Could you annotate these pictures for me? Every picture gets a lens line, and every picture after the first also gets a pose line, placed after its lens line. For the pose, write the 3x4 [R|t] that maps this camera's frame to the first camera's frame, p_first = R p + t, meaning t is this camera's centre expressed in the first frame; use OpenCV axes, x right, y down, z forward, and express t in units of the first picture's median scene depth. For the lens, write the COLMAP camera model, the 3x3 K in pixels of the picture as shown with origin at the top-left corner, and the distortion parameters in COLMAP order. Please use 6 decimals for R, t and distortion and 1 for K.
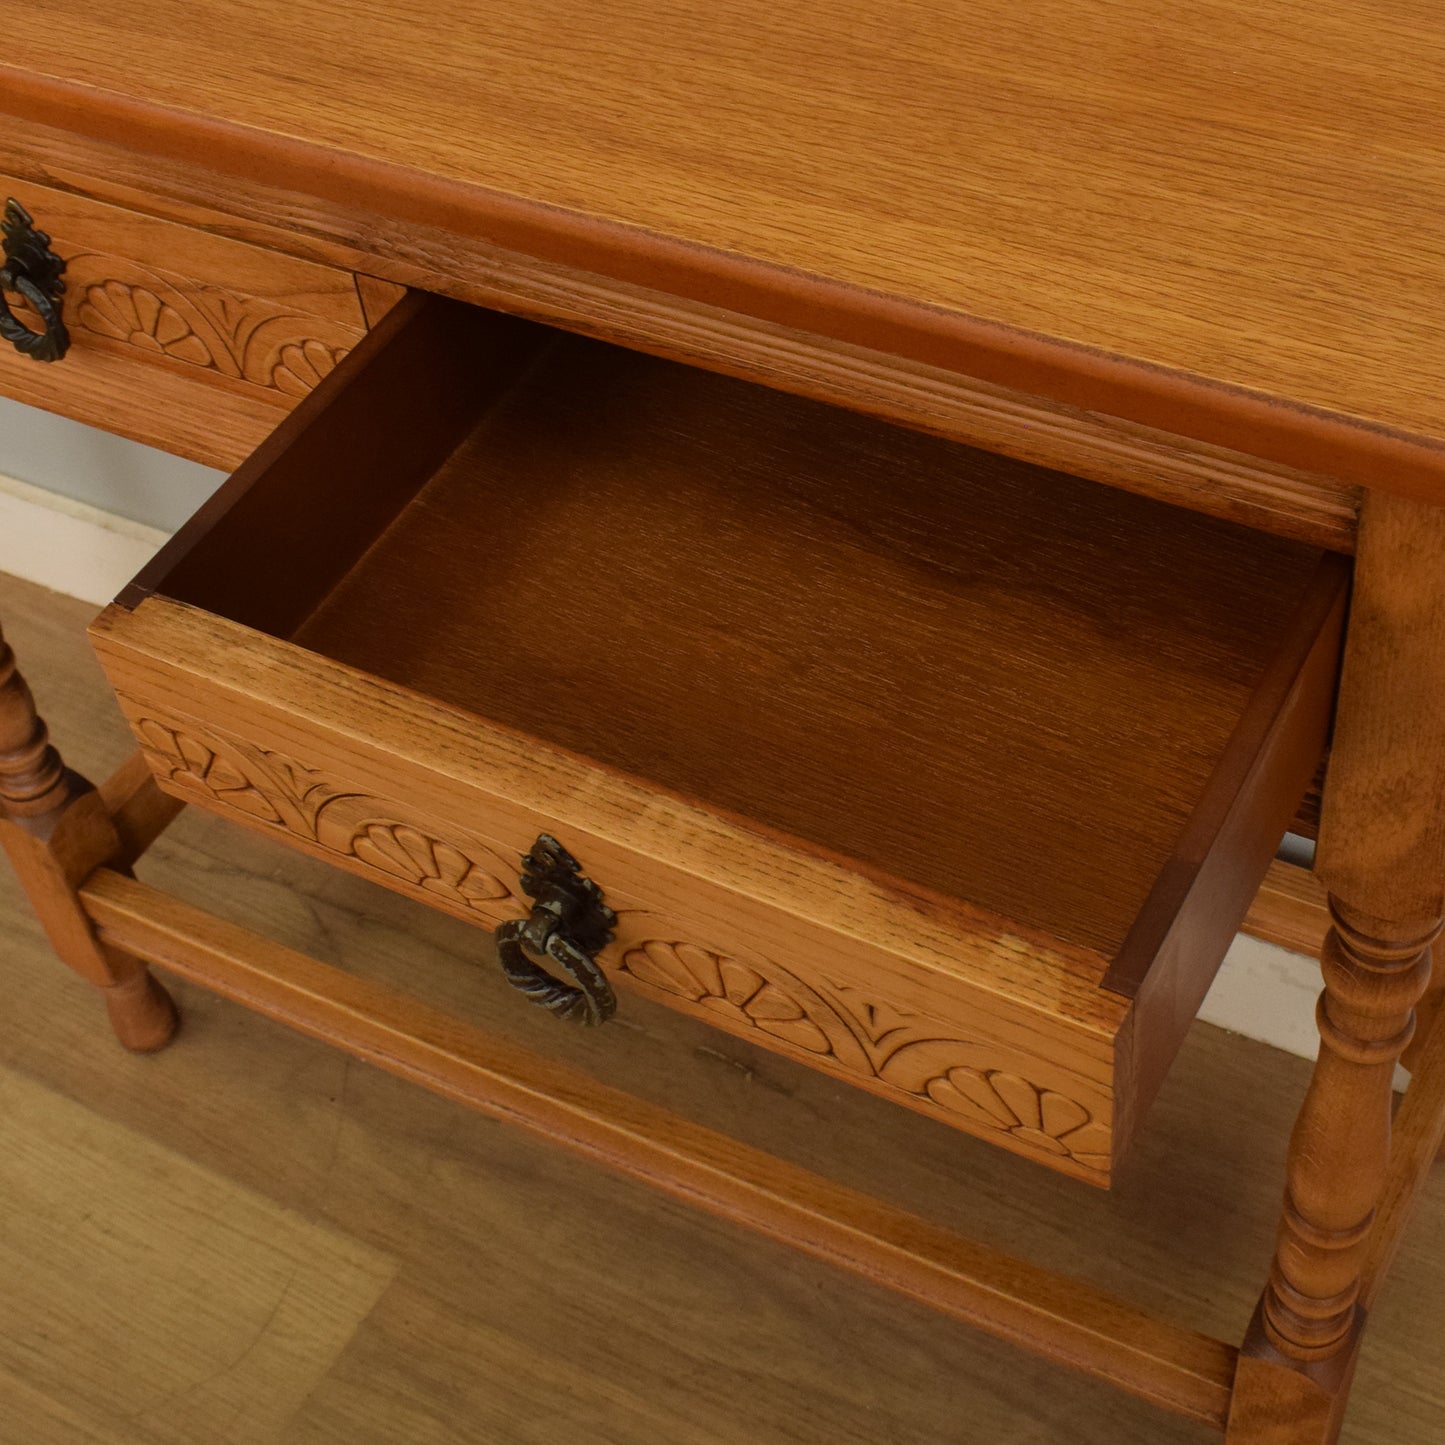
lens RADIAL K [[2290.2, 0, 837.5], [0, 2290.2, 643.8], [0, 0, 1]] dist [-0.097851, 0.004623]
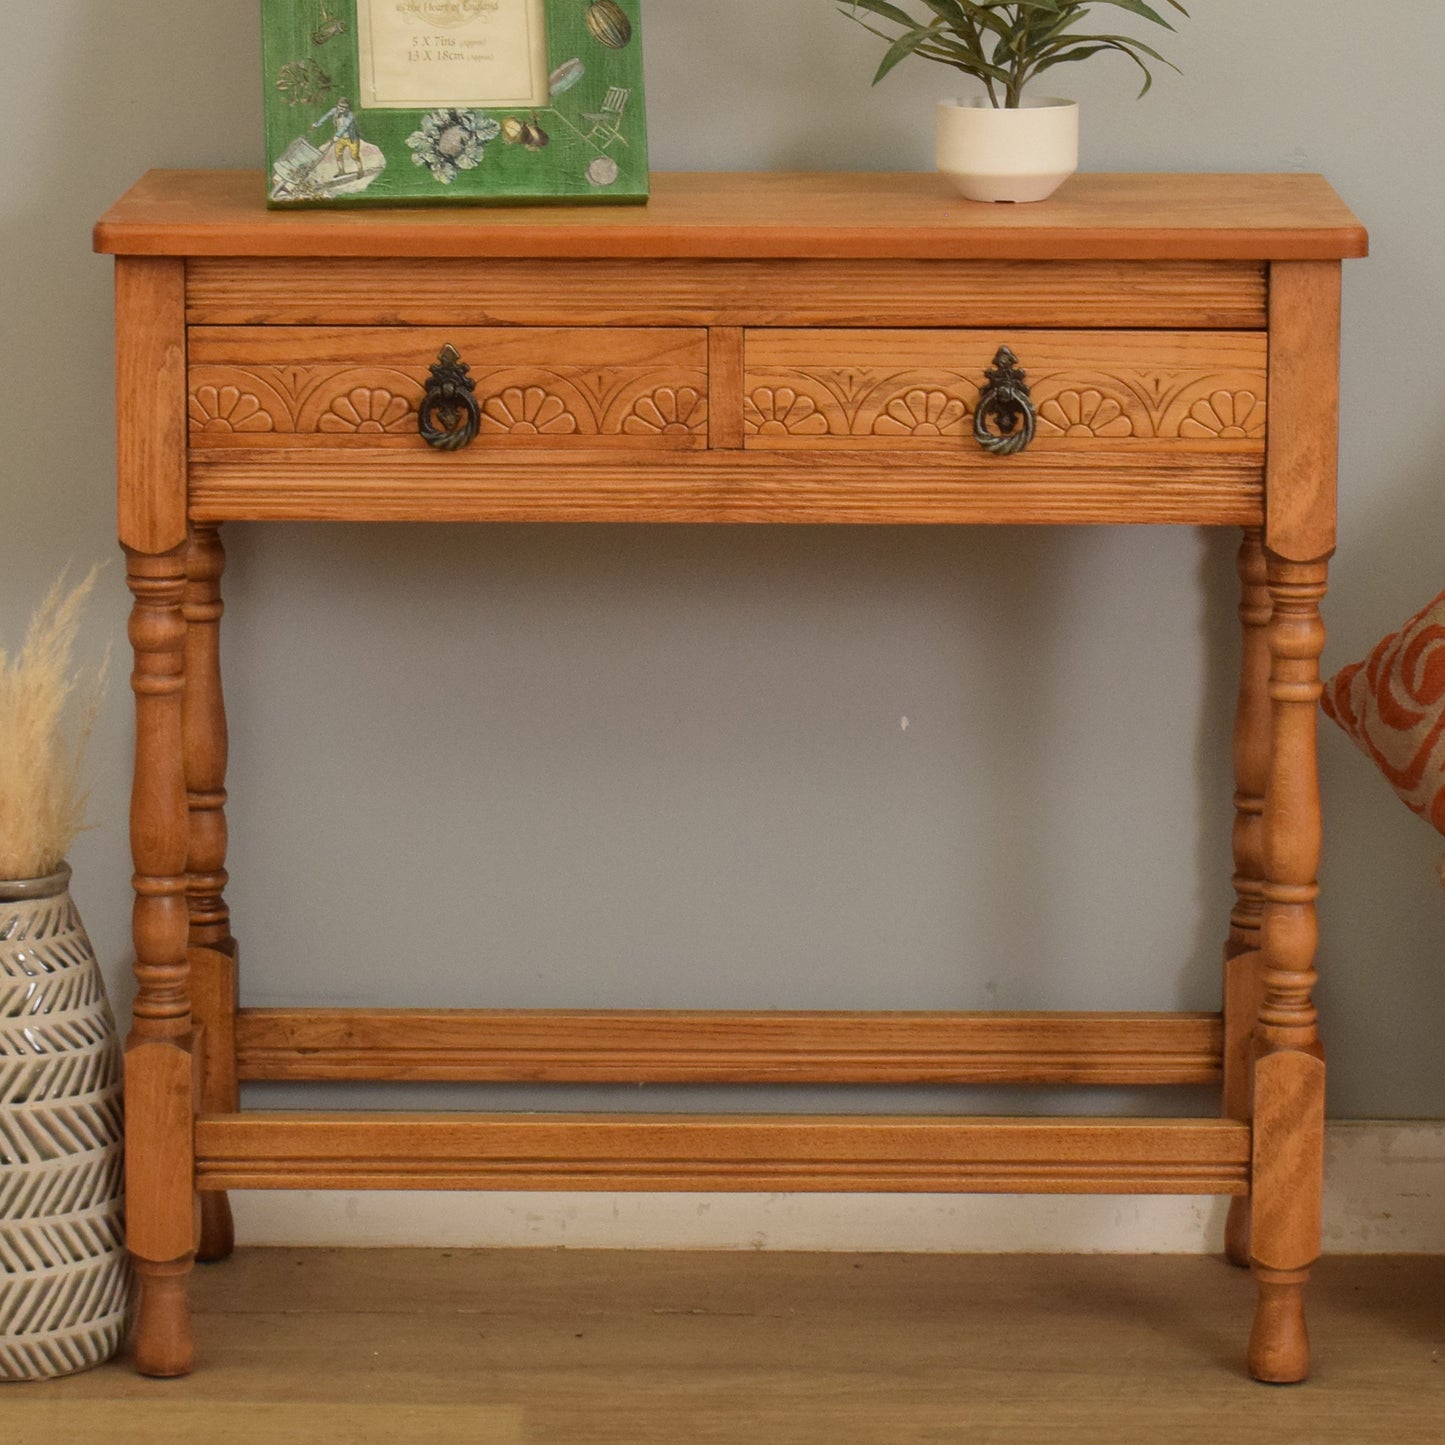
lens RADIAL K [[5950.3, 0, 685.8], [0, 5950.3, 532.2], [0, 0, 1]] dist [0.003812, -0.347965]
pose [[0.892684, -0.011843, 0.450527, -2.254632], [0.279296, 0.799091, -0.532397, 2.376781], [-0.353707, 0.601093, 0.716644, -2.208878]]
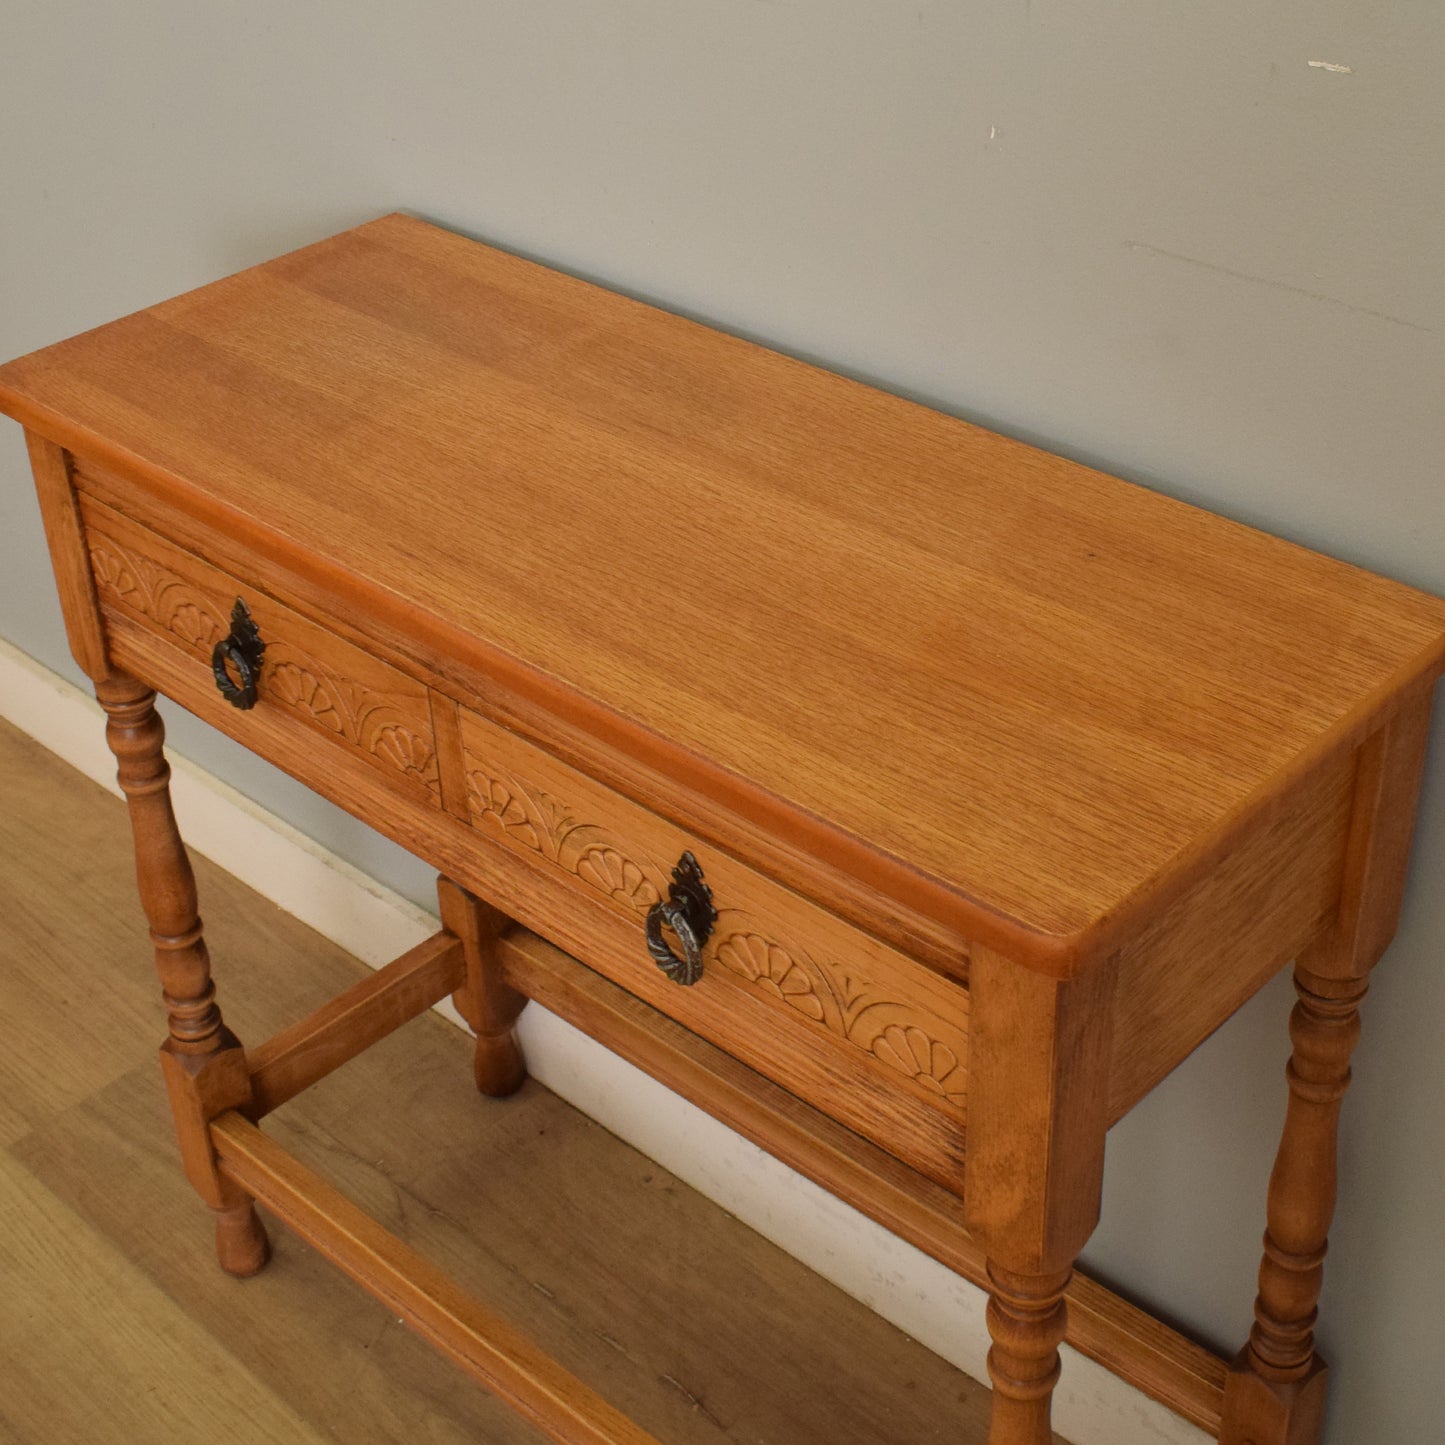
lens RADIAL K [[2294.1, 0, 745.2], [0, 2294.1, 582.1], [0, 0, 1]] dist [-0.093509, -0.000837]
pose [[0.962761, 0.164416, -0.214614, 0.279847], [-0.211335, 0.952760, -0.218141, 0.051963], [0.168610, 0.255373, 0.952027, -0.386007]]
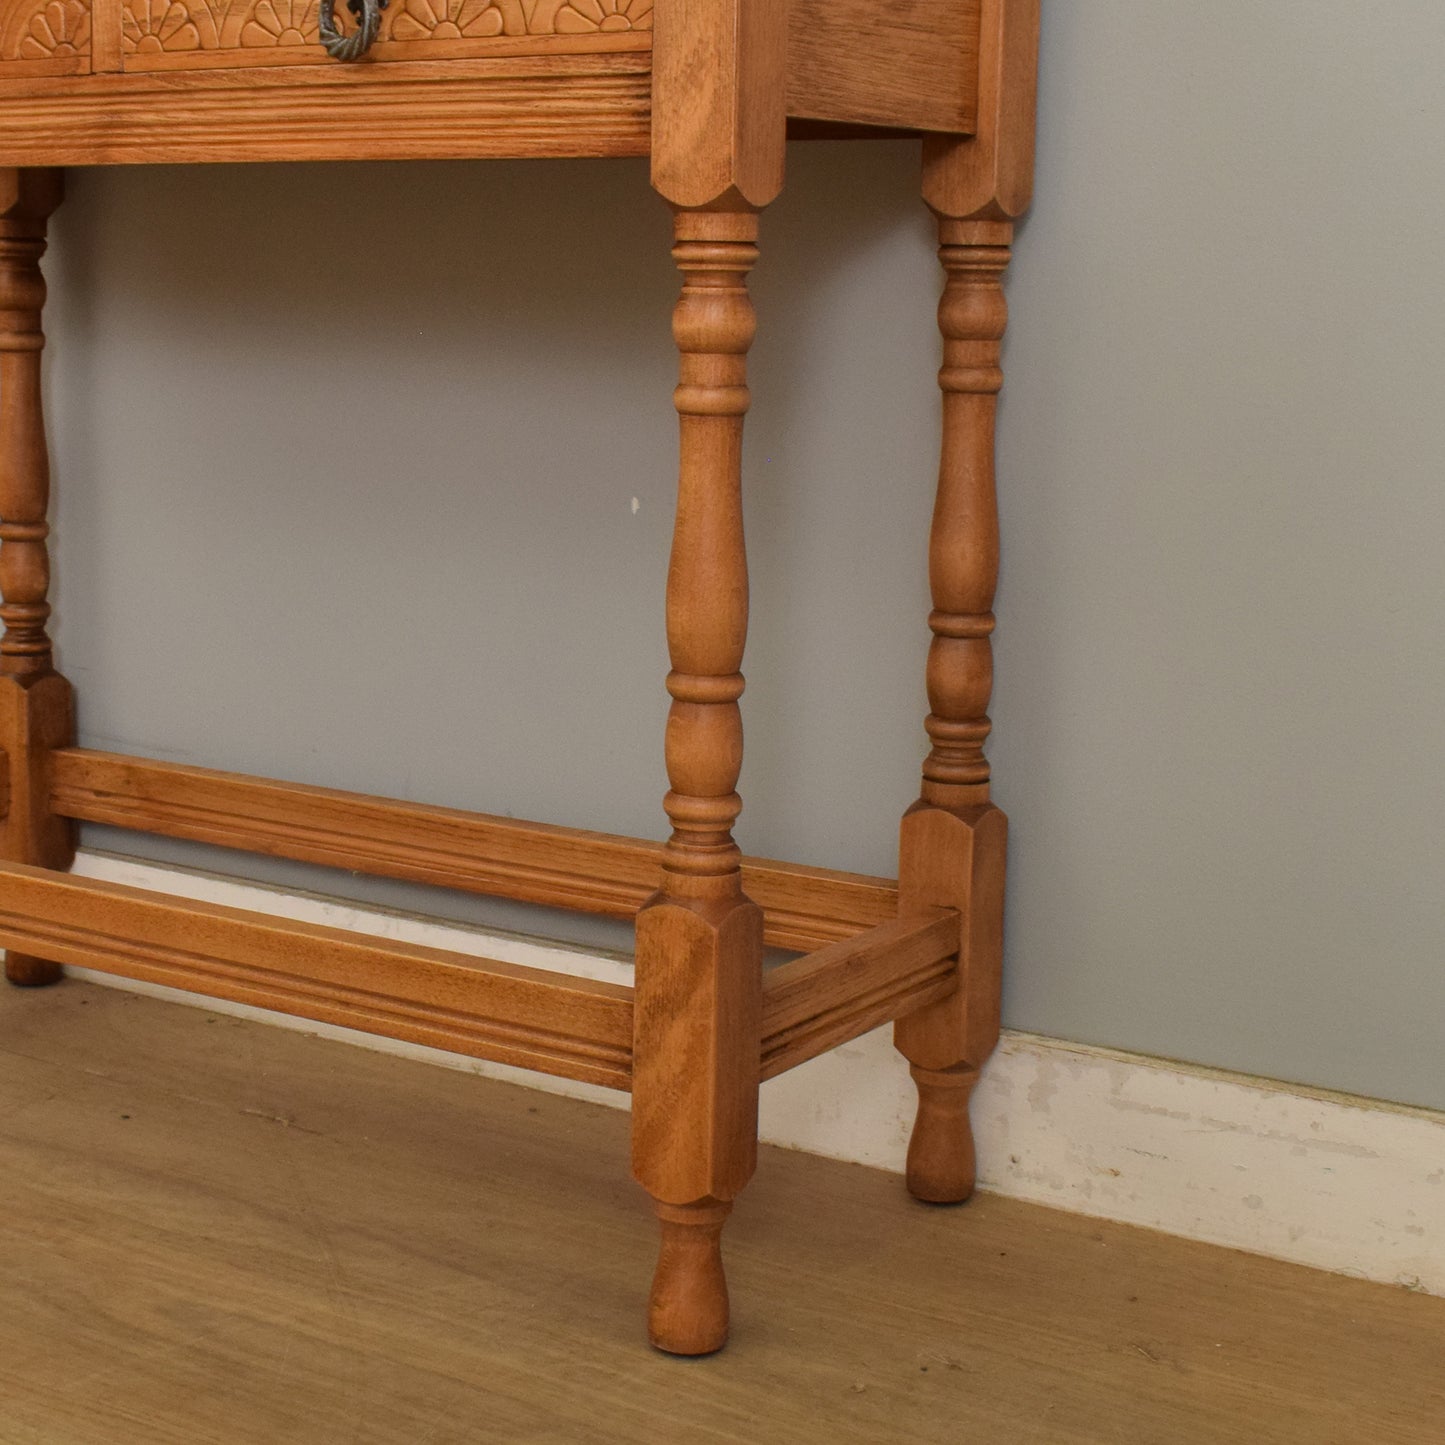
lens RADIAL K [[2673.3, 0, 527.5], [0, 2673.3, 721.7], [0, 0, 1]] dist [-0.079249, -0.179050]
pose [[0.986916, 0.097403, -0.128488, 0.334473], [-0.153712, 0.808971, -0.567397, 1.153564], [0.048677, 0.579723, 0.813358, -0.111357]]
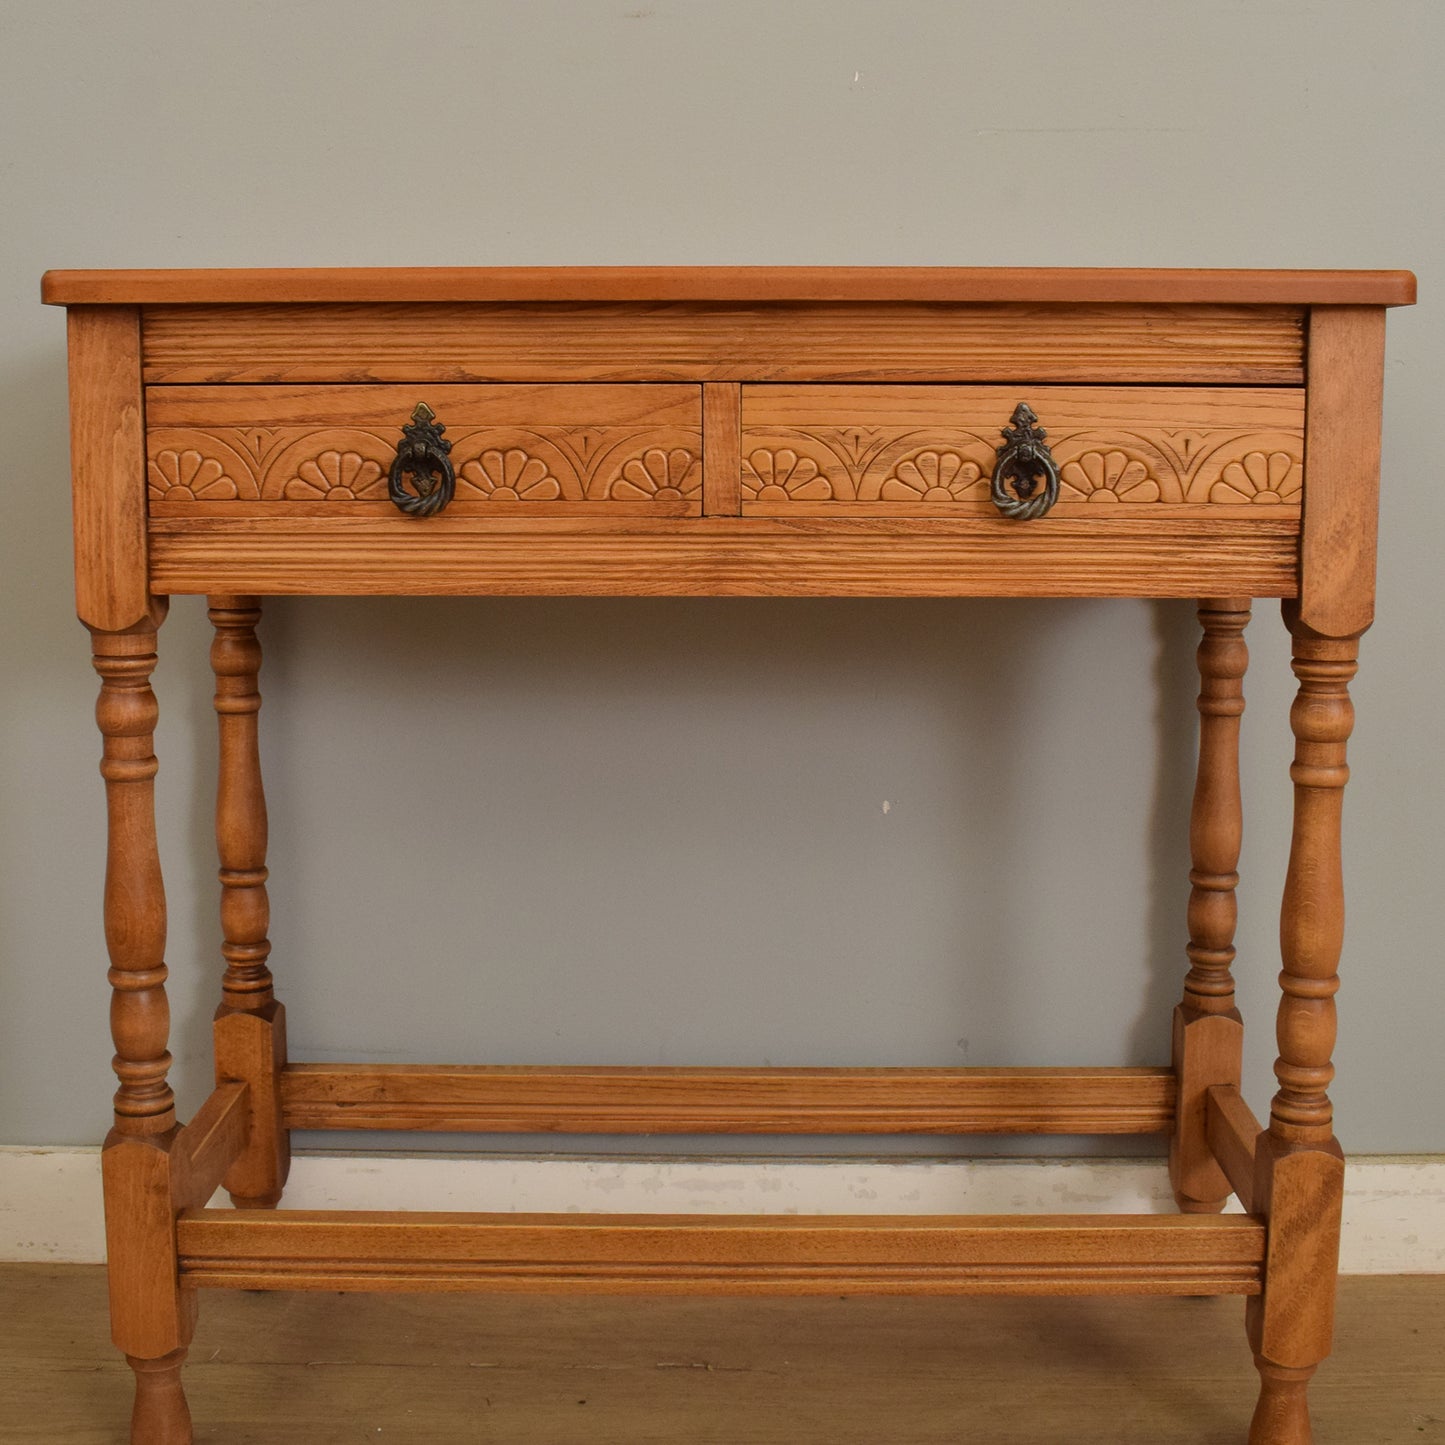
lens RADIAL K [[1988.4, 0, 724.5], [0, 1988.4, 656.0], [0, 0, 1]] dist [-0.093916, -0.018066]
pose [[0.890831, 0.003344, 0.454323, -0.817508], [0.282306, 0.779429, -0.559279, 0.780759], [-0.355983, 0.626482, 0.693395, 0.083052]]
